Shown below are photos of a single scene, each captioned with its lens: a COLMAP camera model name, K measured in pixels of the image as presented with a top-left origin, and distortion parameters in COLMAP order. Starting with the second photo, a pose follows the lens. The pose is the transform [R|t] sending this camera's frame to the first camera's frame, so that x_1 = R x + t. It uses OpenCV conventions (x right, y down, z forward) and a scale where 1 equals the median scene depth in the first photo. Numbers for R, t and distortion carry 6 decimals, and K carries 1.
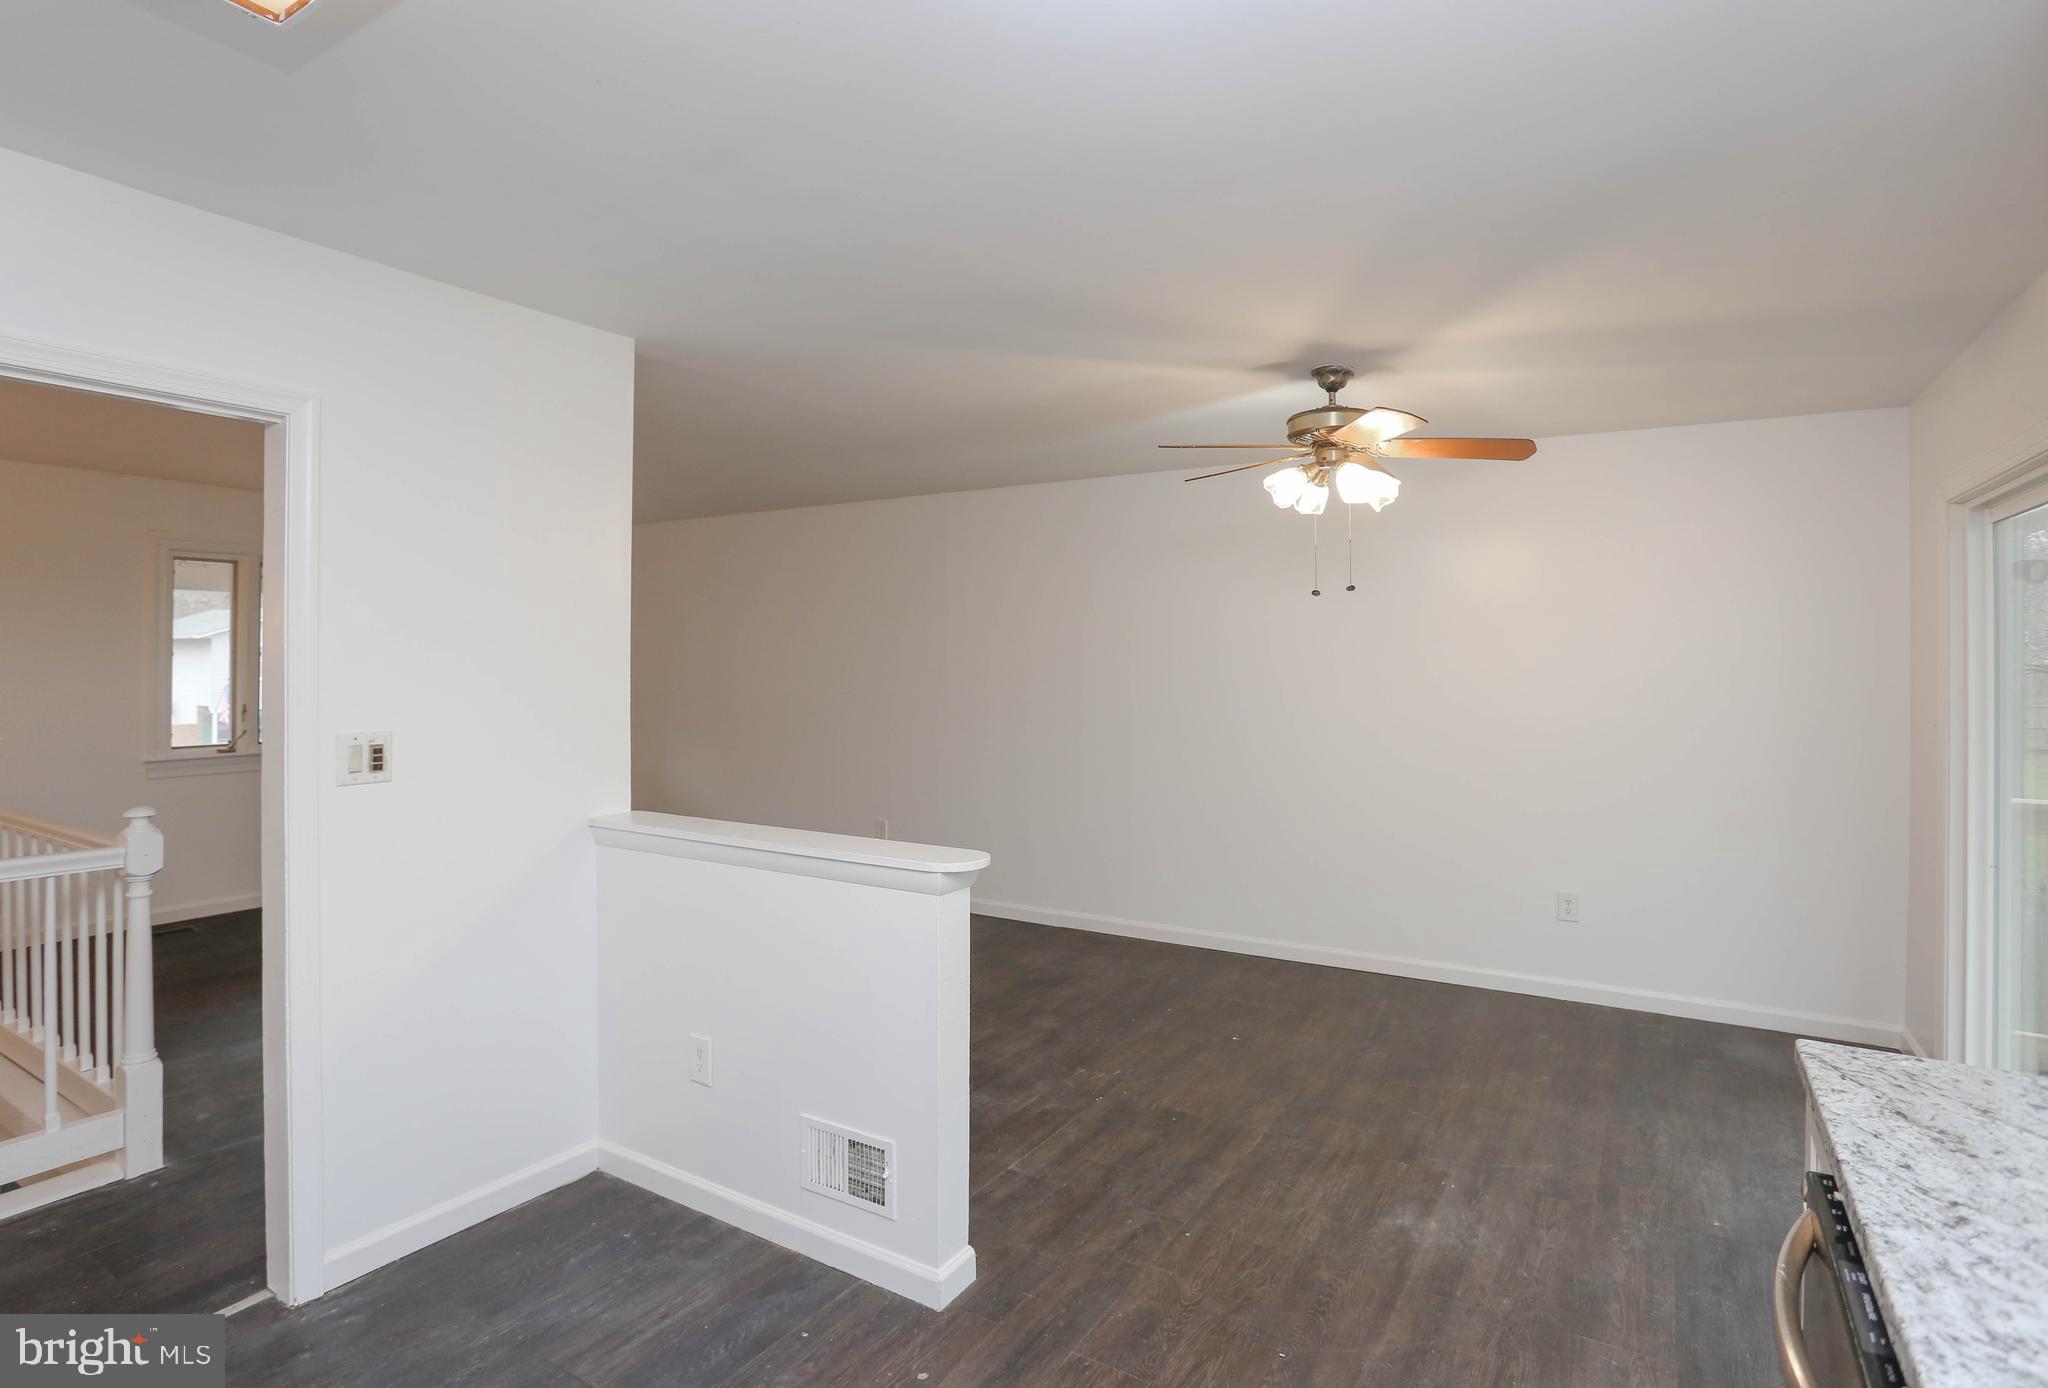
lens RADIAL K [[1063.5, 0, 1024.0], [0, 1063.5, 694.0], [0, 0, 1]] dist [-0.011730, -0.000157]
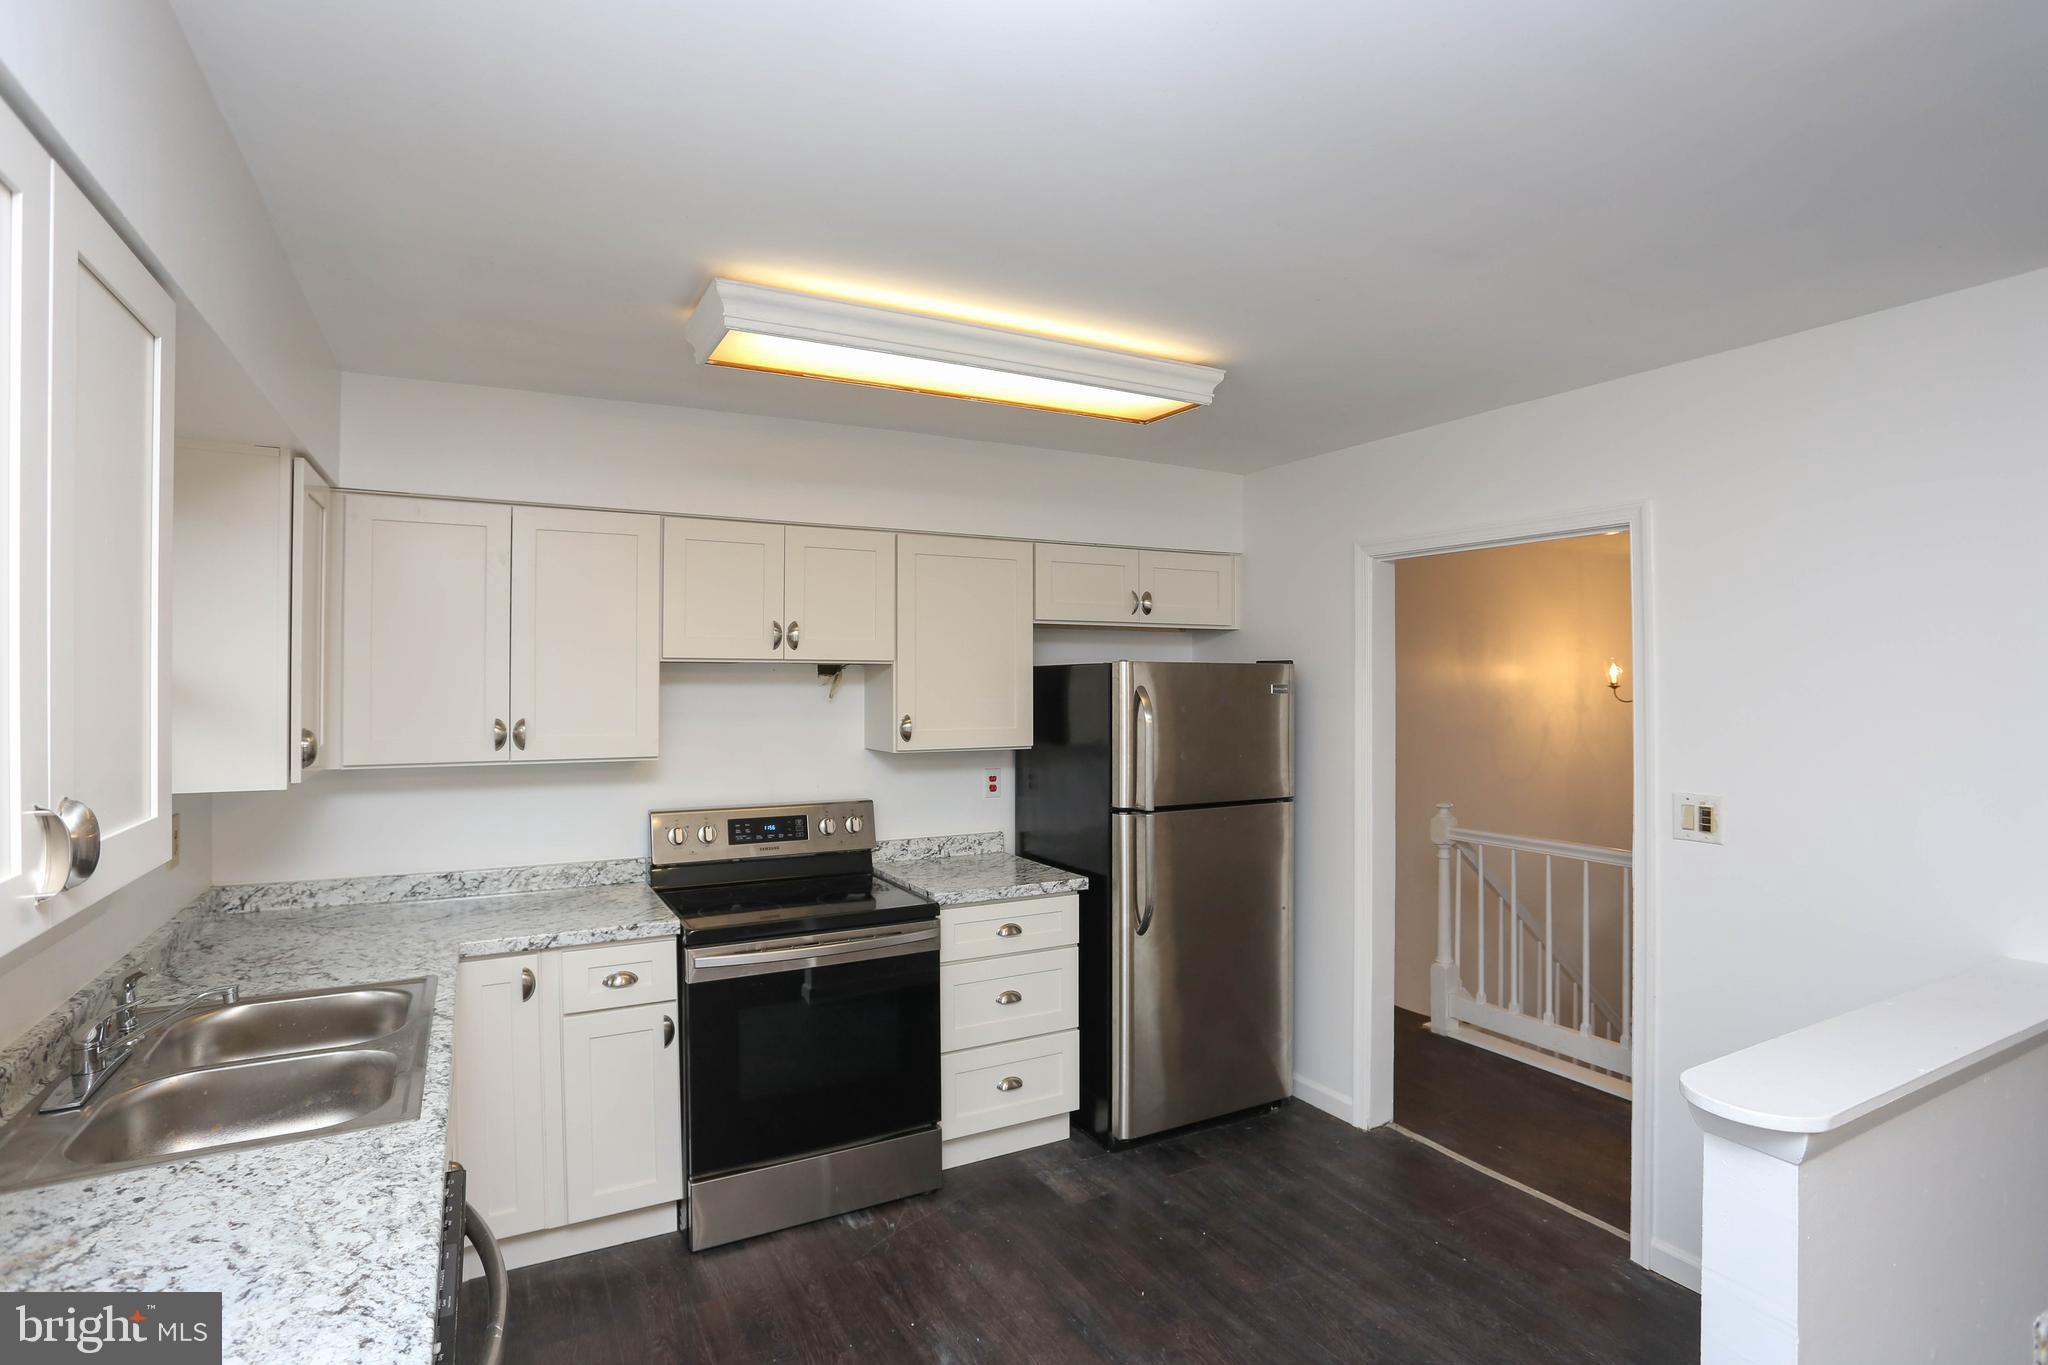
lens RADIAL K [[1039.8, 0, 1053.3], [0, 1039.8, 683.1], [0, 0, 1]] dist [-0.099689, 0.055351]
pose [[-0.492221, -0.001418, -0.870469, 0.663566], [-0.022703, 0.999679, 0.011209, -0.081730], [0.870174, 0.025280, -0.492095, 0.991706]]
